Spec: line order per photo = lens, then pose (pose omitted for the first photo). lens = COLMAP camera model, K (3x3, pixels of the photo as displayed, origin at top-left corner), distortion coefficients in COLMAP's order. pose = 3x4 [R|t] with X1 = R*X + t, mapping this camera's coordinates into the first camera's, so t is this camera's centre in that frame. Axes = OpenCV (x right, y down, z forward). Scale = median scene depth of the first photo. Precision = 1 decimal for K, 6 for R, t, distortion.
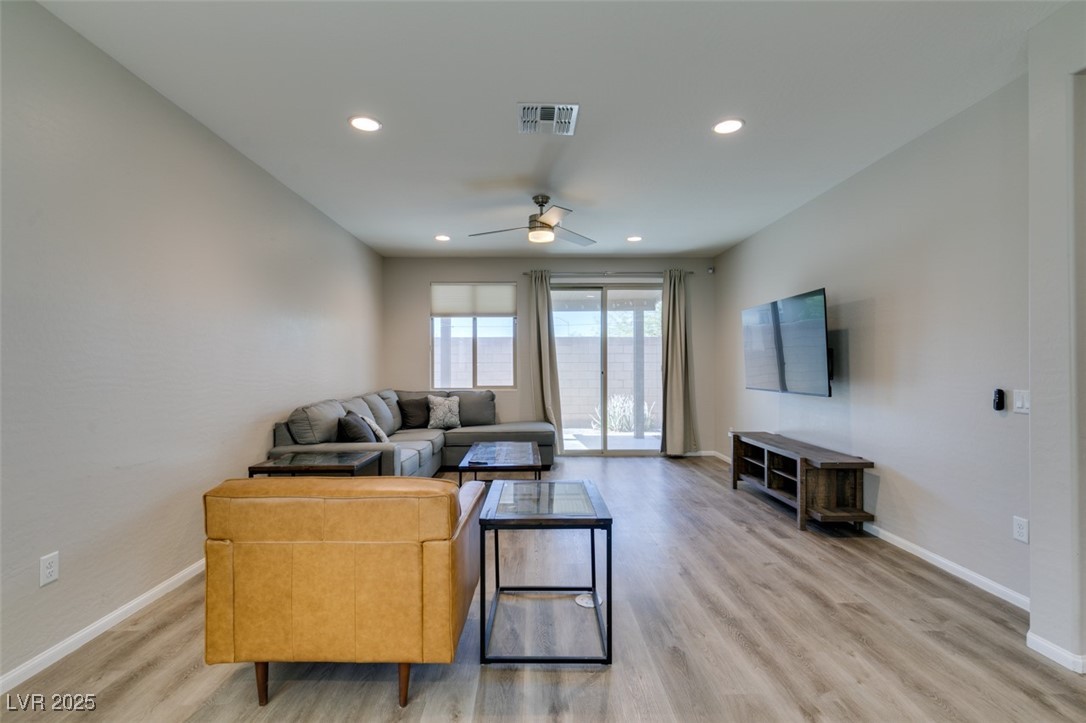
lens RADIAL K [[485.4, 0, 539.8], [0, 485.4, 365.4], [0, 0, 1]] dist [0.005665, -0.001705]
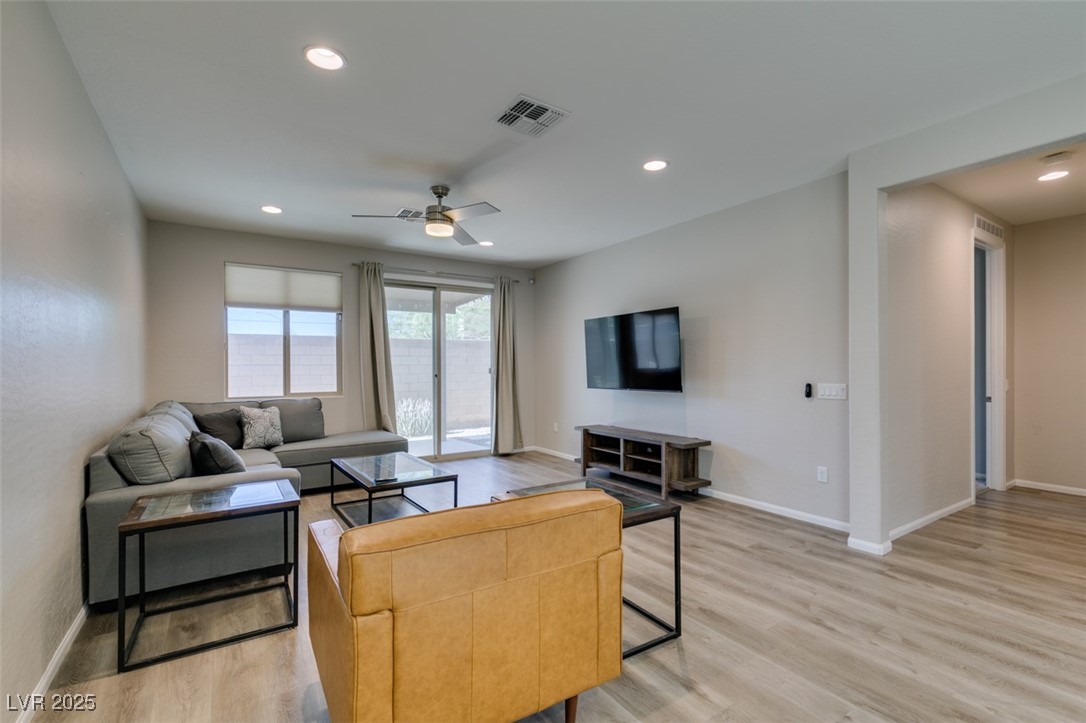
lens RADIAL K [[485.4, 0, 540.6], [0, 485.4, 368.5], [0, 0, 1]] dist [0.005665, -0.001705]
pose [[0.843659, -0.002287, 0.536874, -0.336772], [0.001693, 0.999997, 0.001599, -0.000553], [-0.536876, -0.000440, 0.843661, 0.108115]]
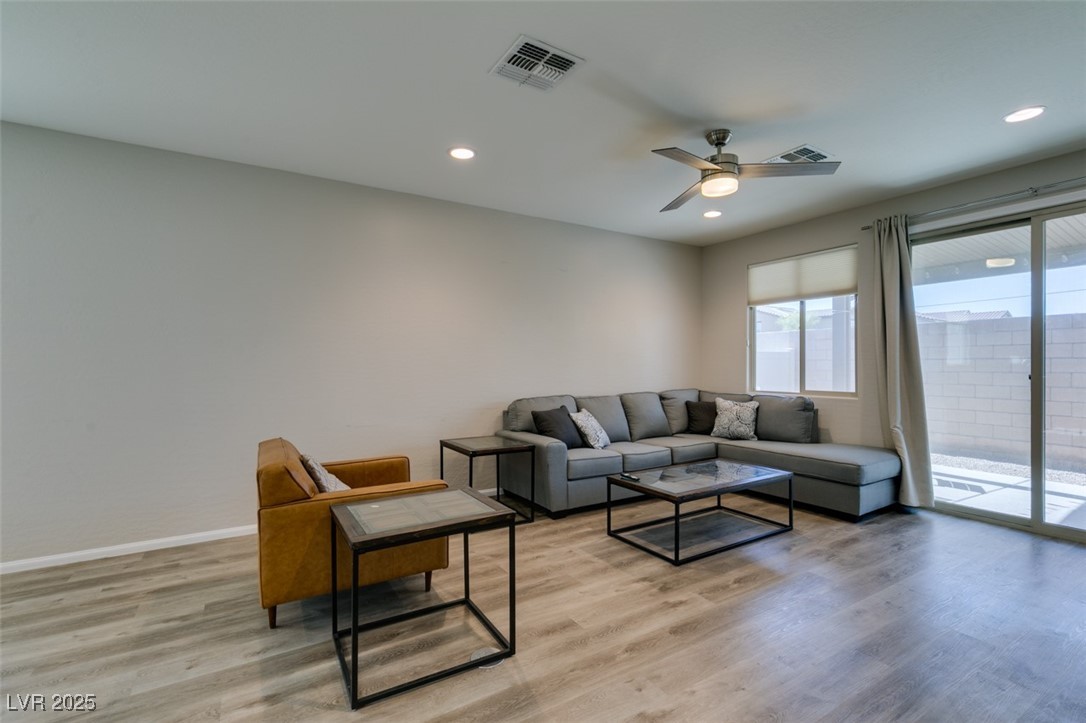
lens RADIAL K [[485.4, 0, 540.6], [0, 485.4, 366.6], [0, 0, 1]] dist [0.005665, -0.001705]
pose [[0.510864, 0.005724, -0.859643, 0.496701], [0.002482, 0.999964, 0.008133, -0.003208], [0.859658, -0.006289, 0.510831, 0.395664]]
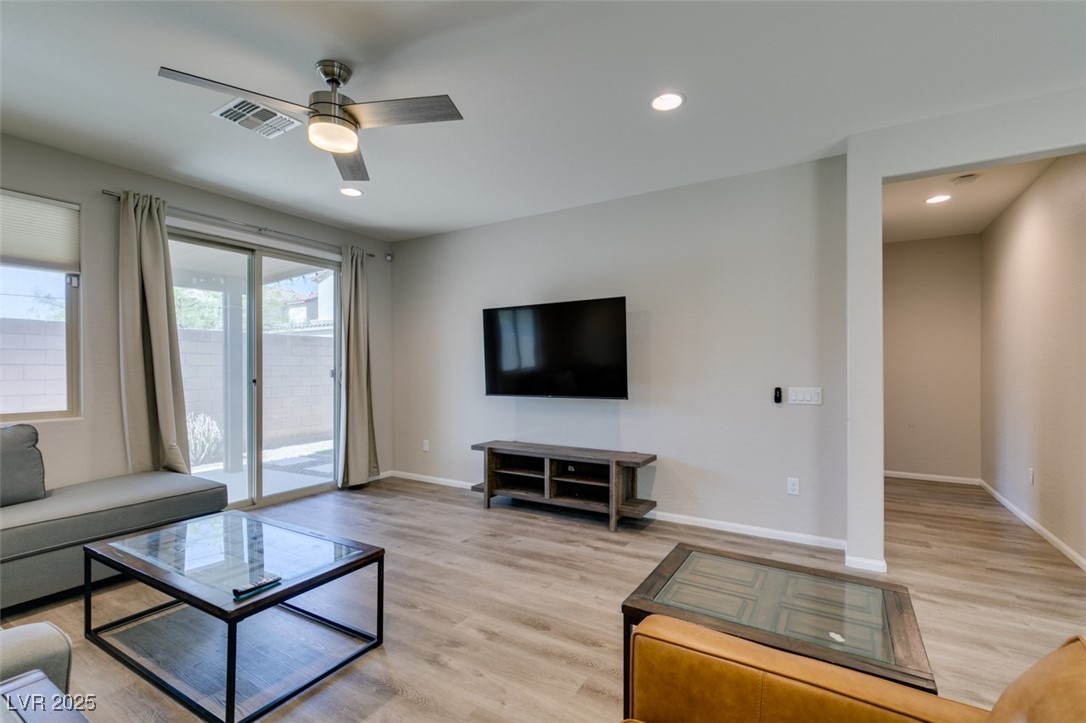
lens RADIAL K [[485.4, 0, 541.4], [0, 485.4, 372.0], [0, 0, 1]] dist [0.005665, -0.001705]
pose [[0.534997, -0.002424, 0.844850, -0.342158], [-0.000835, 0.999994, 0.003398, 0.000785], [-0.844853, -0.002523, 0.534992, 0.501398]]
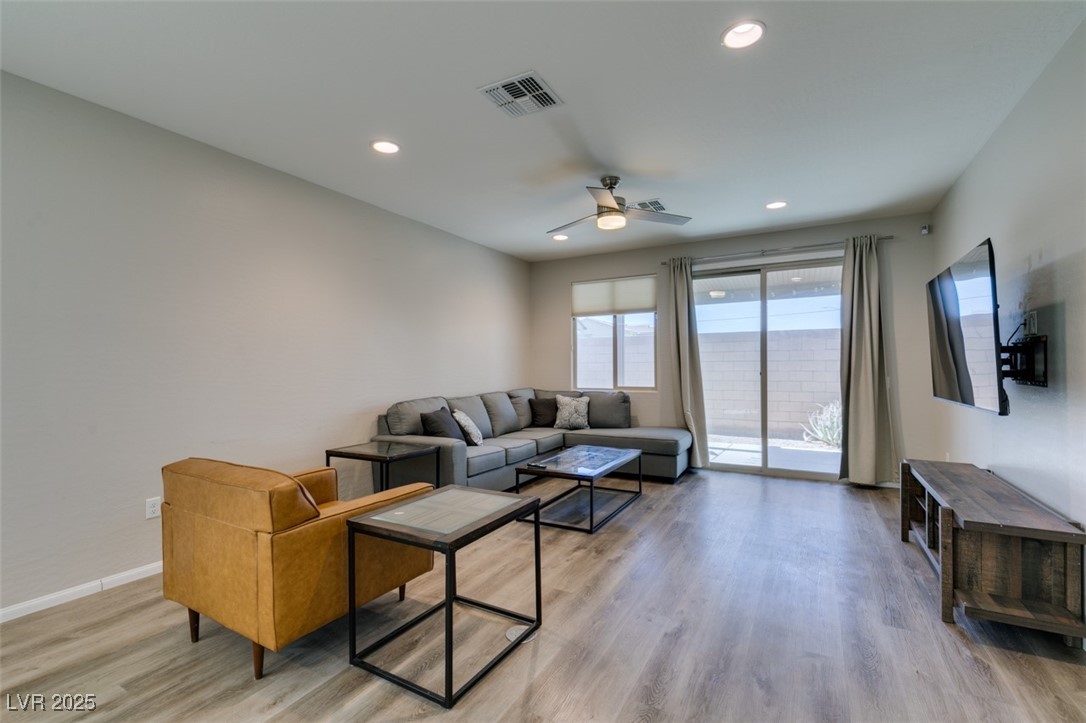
lens RADIAL K [[485.4, 0, 539.7], [0, 485.4, 365.4], [0, 0, 1]] dist [0.005665, -0.001705]
pose [[0.866231, -0.003217, -0.499633, 0.338986], [0.004526, 0.999989, 0.001409, -0.002037], [0.499623, -0.003482, 0.866236, 0.152089]]
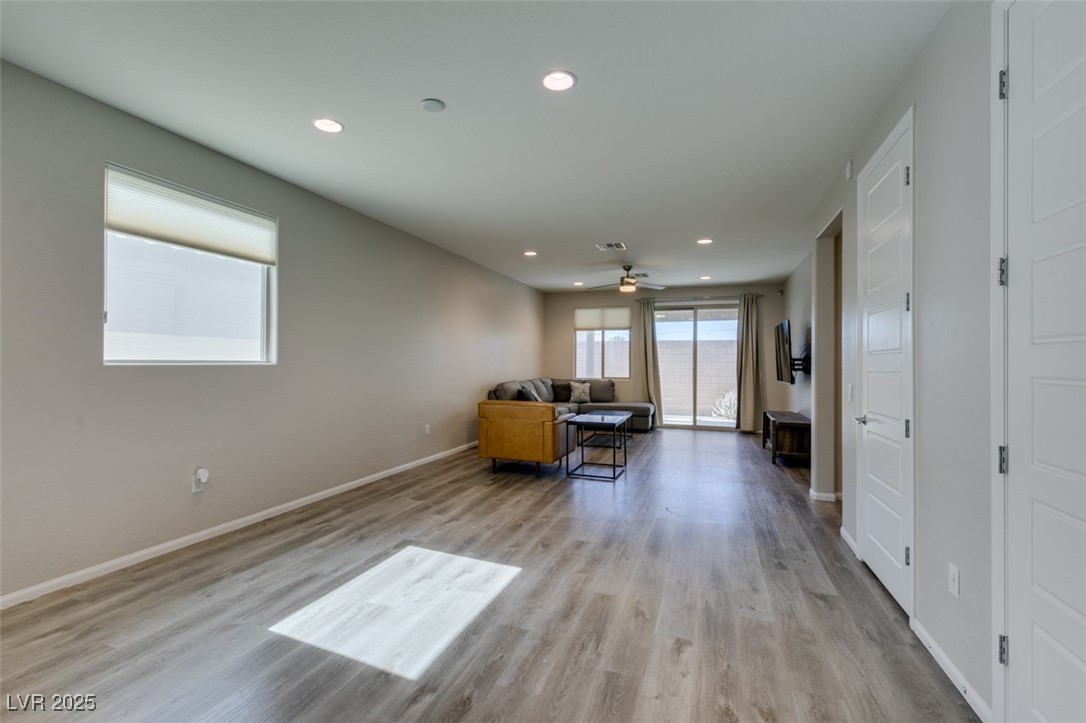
lens RADIAL K [[485.4, 0, 536.5], [0, 485.4, 361.4], [0, 0, 1]] dist [0.005665, -0.001705]
pose [[0.937228, 0.008576, -0.348612, 0.303431], [-0.009781, 0.999951, -0.001697, -0.001612], [0.348580, 0.005000, 0.937266, -0.728879]]
